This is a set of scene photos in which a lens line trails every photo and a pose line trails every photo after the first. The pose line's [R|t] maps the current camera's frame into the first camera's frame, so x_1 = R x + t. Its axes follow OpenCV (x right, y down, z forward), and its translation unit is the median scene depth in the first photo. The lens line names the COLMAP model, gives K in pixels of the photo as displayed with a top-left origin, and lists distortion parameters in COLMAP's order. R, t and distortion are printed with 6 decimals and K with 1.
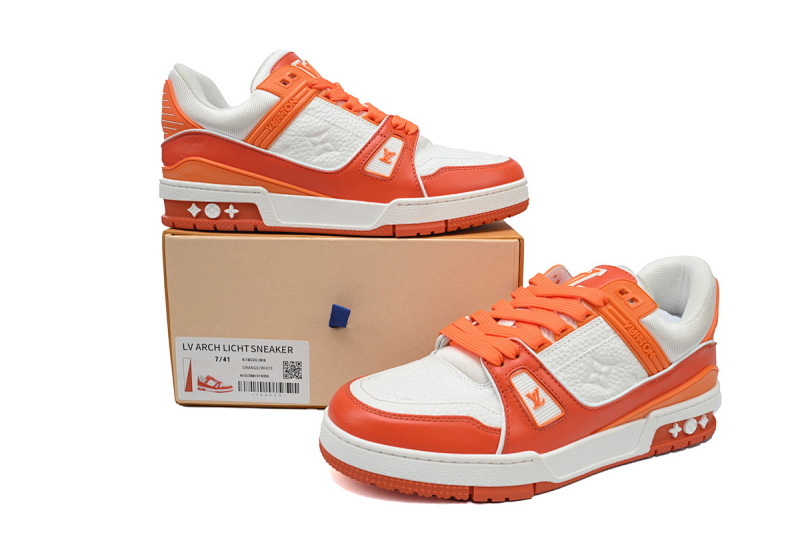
lens RADIAL K [[632.5, 0, 397.4], [0, 632.5, 264.3], [0, 0, 1]] dist [-0.012862, 0.001093]
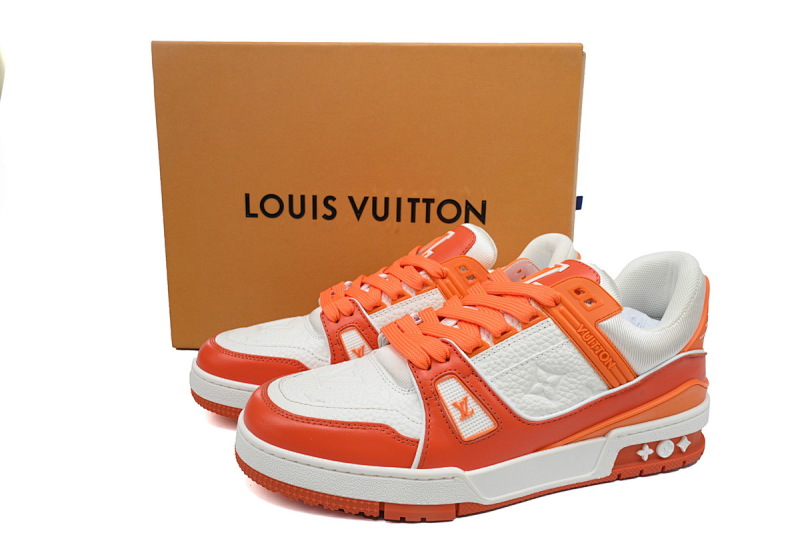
lens RADIAL K [[632.5, 0, 397.1], [0, 632.5, 264.7], [0, 0, 1]] dist [-0.012862, 0.001093]
pose [[0.991222, 0.022799, -0.130226, 0.229015], [-0.021317, 0.999691, 0.012760, 0.001748], [0.130477, -0.009872, 0.991402, 0.107120]]
